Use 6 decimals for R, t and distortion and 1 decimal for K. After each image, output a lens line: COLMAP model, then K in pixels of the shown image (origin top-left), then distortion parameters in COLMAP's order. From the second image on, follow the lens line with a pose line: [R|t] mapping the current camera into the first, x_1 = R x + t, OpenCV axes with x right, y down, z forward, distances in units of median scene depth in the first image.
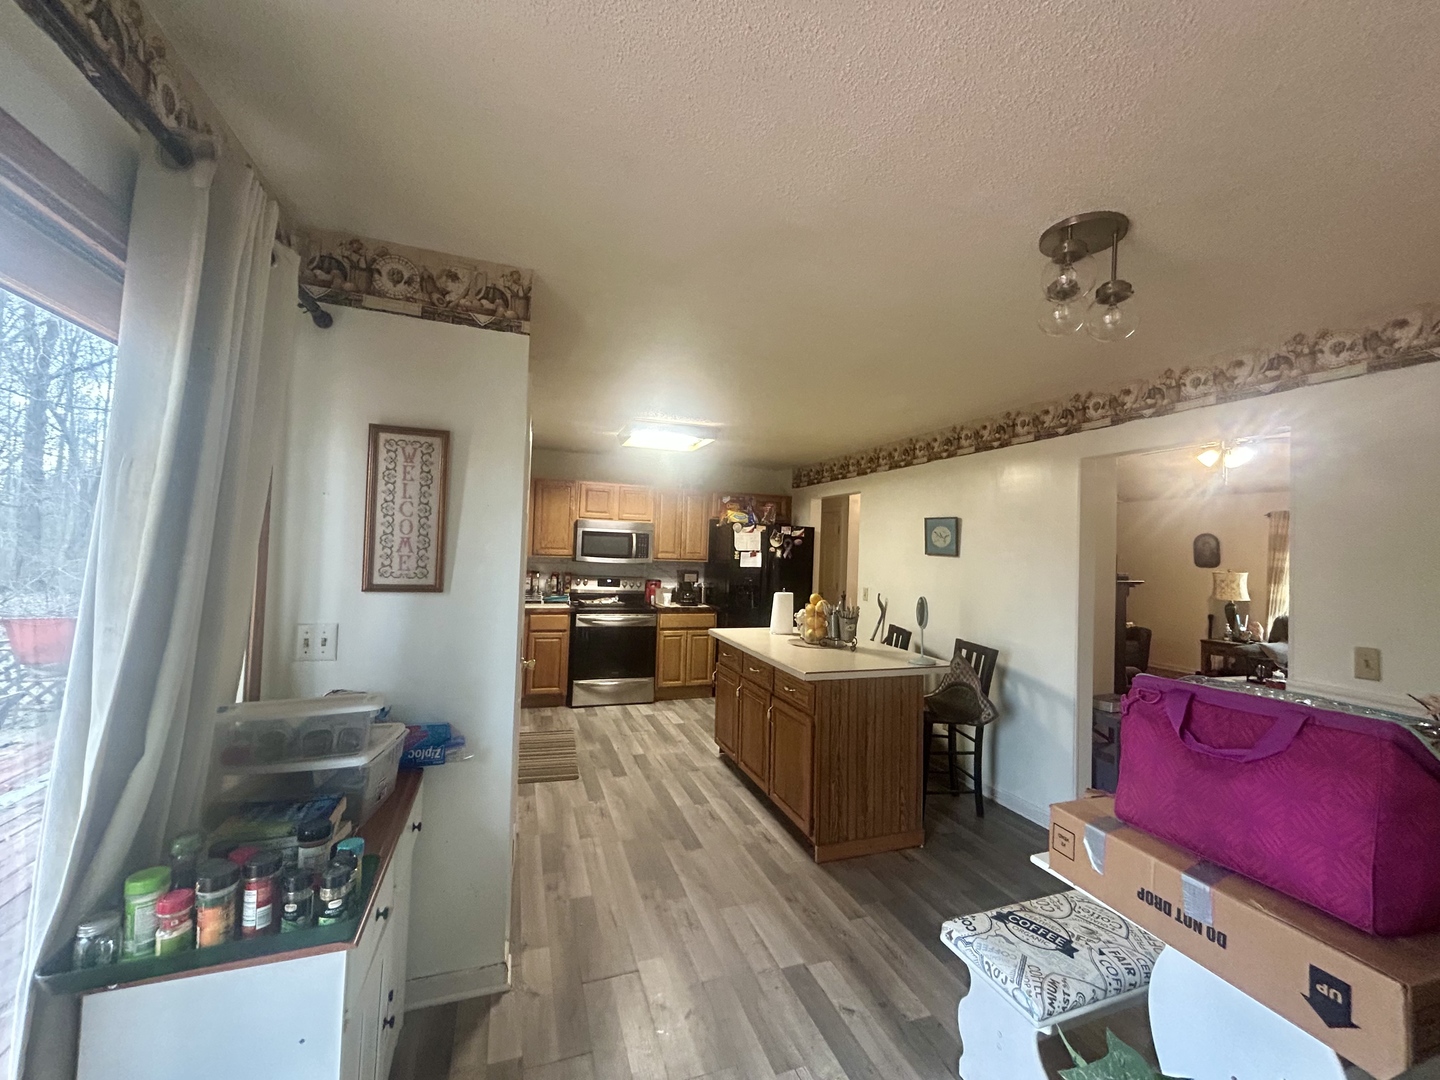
lens RADIAL K [[580.2, 0, 720.0], [0, 580.2, 540.0], [0, 0, 1]] dist [0.000339, 0.000079]
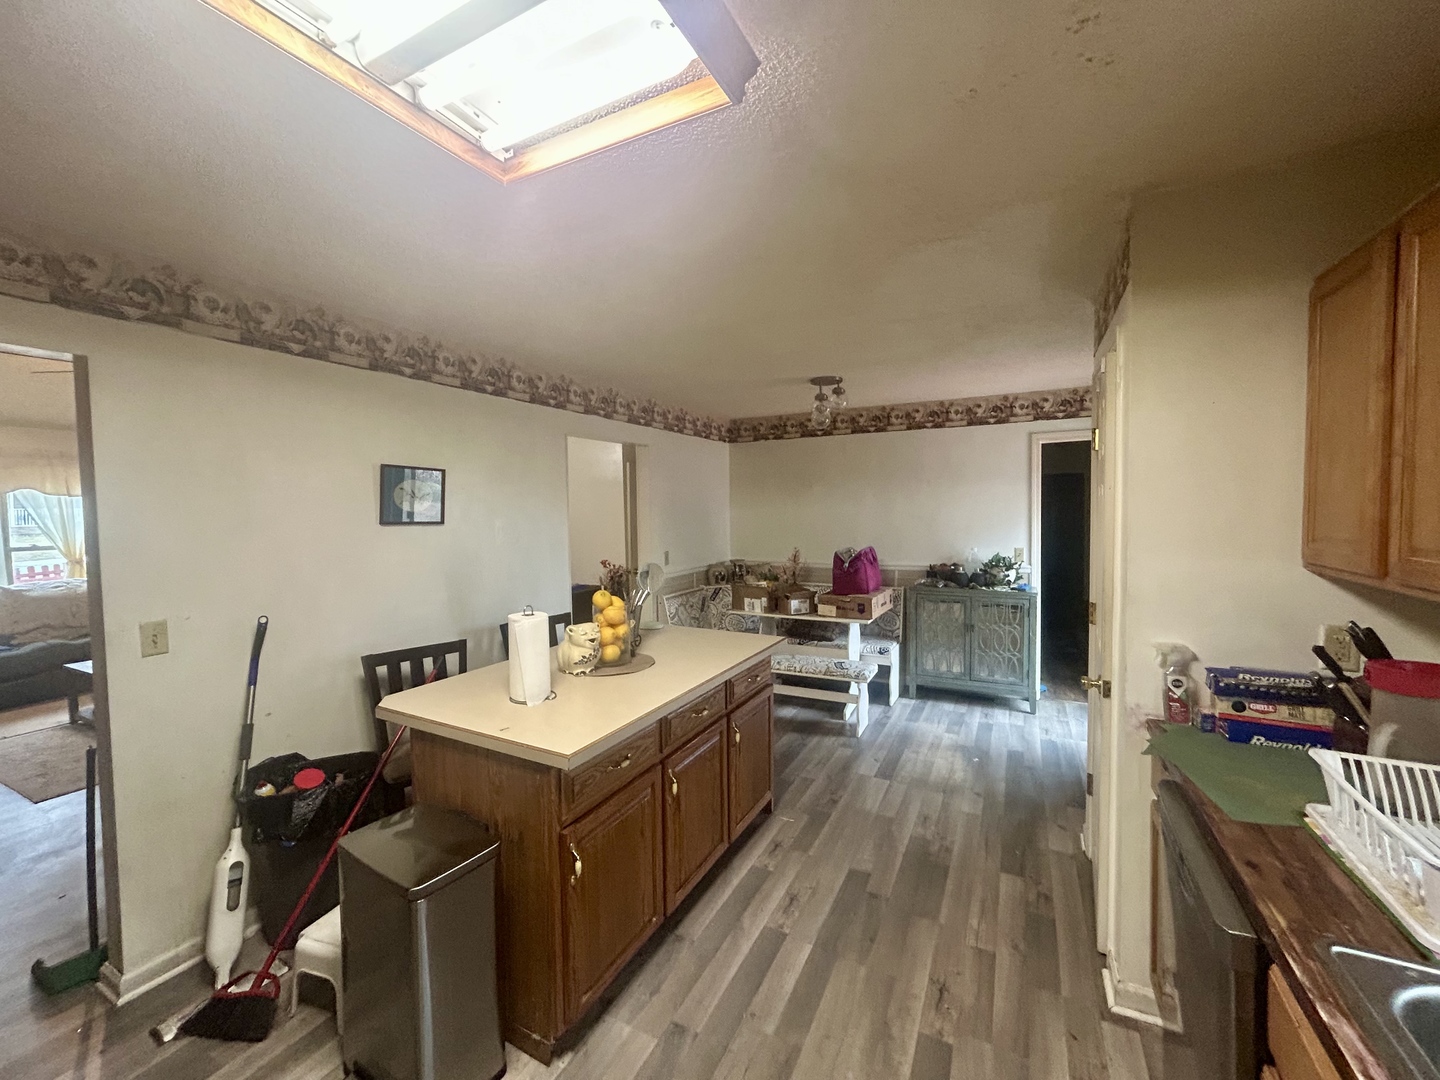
lens RADIAL K [[580.2, 0, 720.0], [0, 580.2, 540.0], [0, 0, 1]] dist [0.000339, 0.000079]
pose [[-0.682391, -0.062529, 0.728308, -0.436253], [-0.020066, 0.997562, 0.066845, -0.009849], [-0.730712, 0.031000, -0.681982, 1.514101]]
